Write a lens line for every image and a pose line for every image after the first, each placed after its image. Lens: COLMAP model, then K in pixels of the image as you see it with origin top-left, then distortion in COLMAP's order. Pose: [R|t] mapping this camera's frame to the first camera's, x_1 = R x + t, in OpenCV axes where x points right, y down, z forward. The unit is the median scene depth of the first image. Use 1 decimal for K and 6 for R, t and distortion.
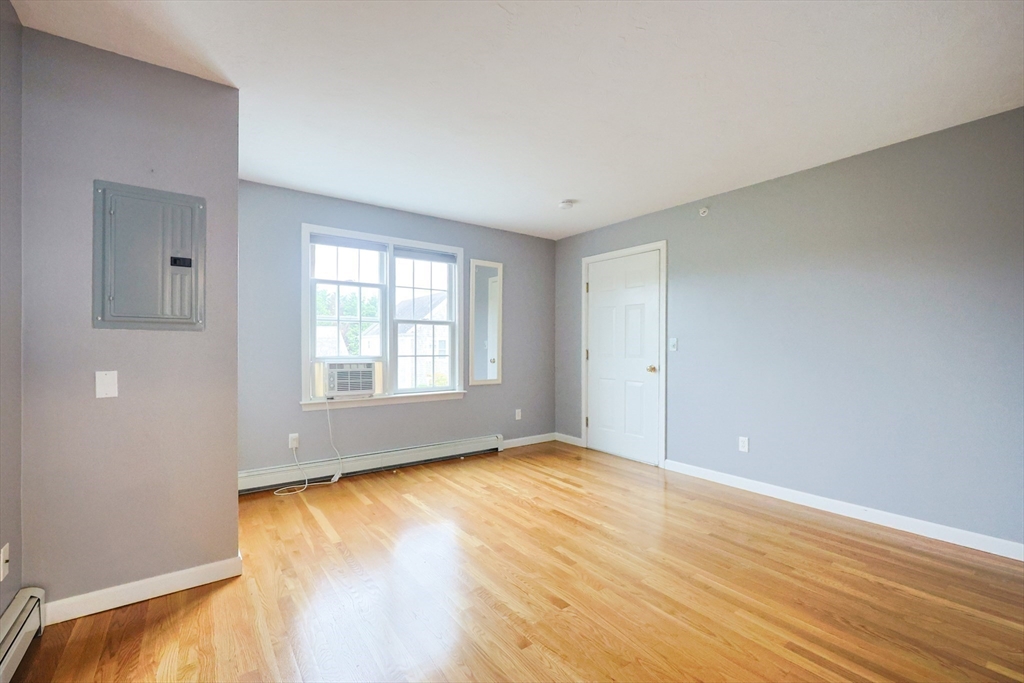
lens RADIAL K [[441.9, 0, 510.6], [0, 441.9, 346.5], [0, 0, 1]] dist [0.000479, 0.000011]
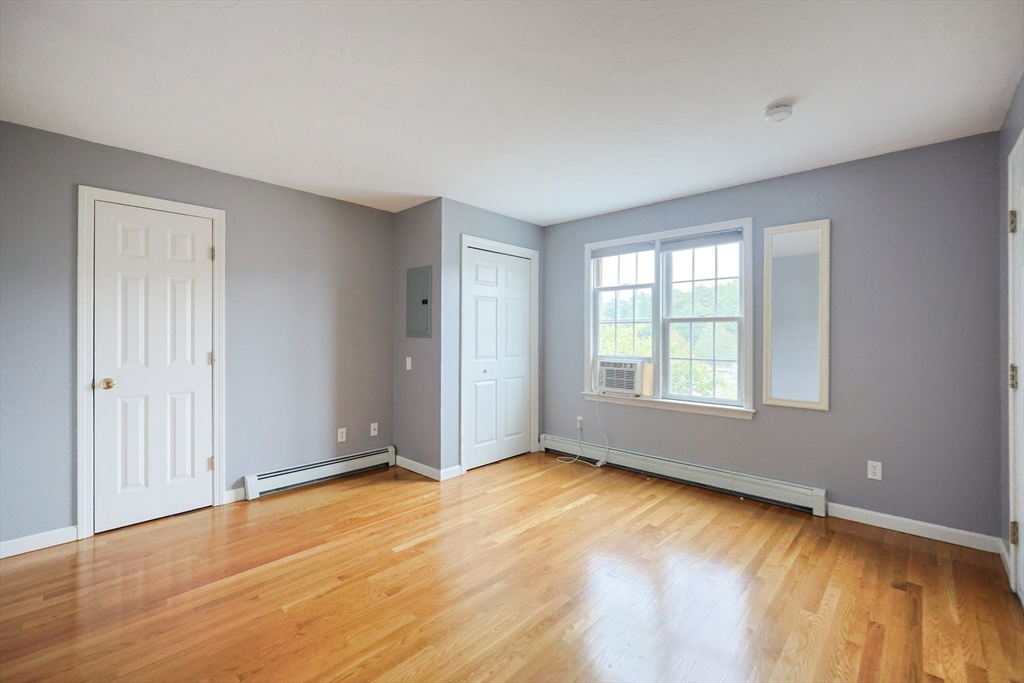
lens RADIAL K [[434.8, 0, 516.3], [0, 434.8, 334.3], [0, 0, 1]] dist [-0.002709, -0.000251]
pose [[0.187036, -0.003625, -0.982346, 0.615758], [-0.002923, 0.999987, -0.004247, -0.024723], [0.982349, 0.003666, 0.187023, 0.551161]]
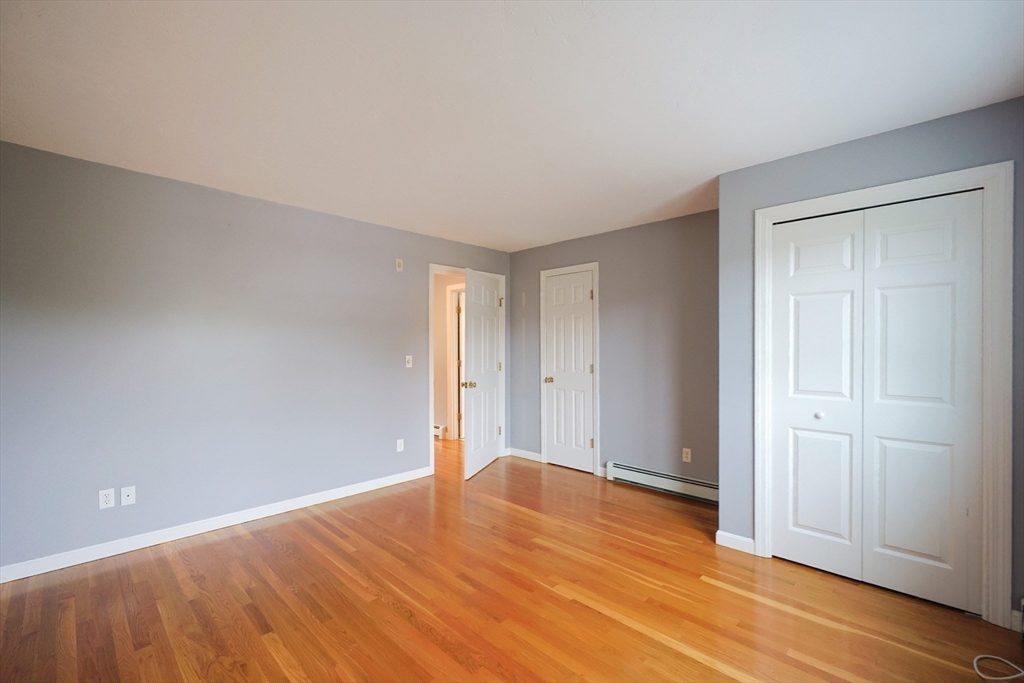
lens RADIAL K [[432.7, 0, 518.3], [0, 432.7, 342.5], [0, 0, 1]] dist [-0.001723, -0.000204]
pose [[-0.984326, -0.003711, -0.176318, 0.111390], [-0.002222, 0.999960, -0.008644, -0.040538], [0.176343, -0.008117, -0.984295, 1.228189]]
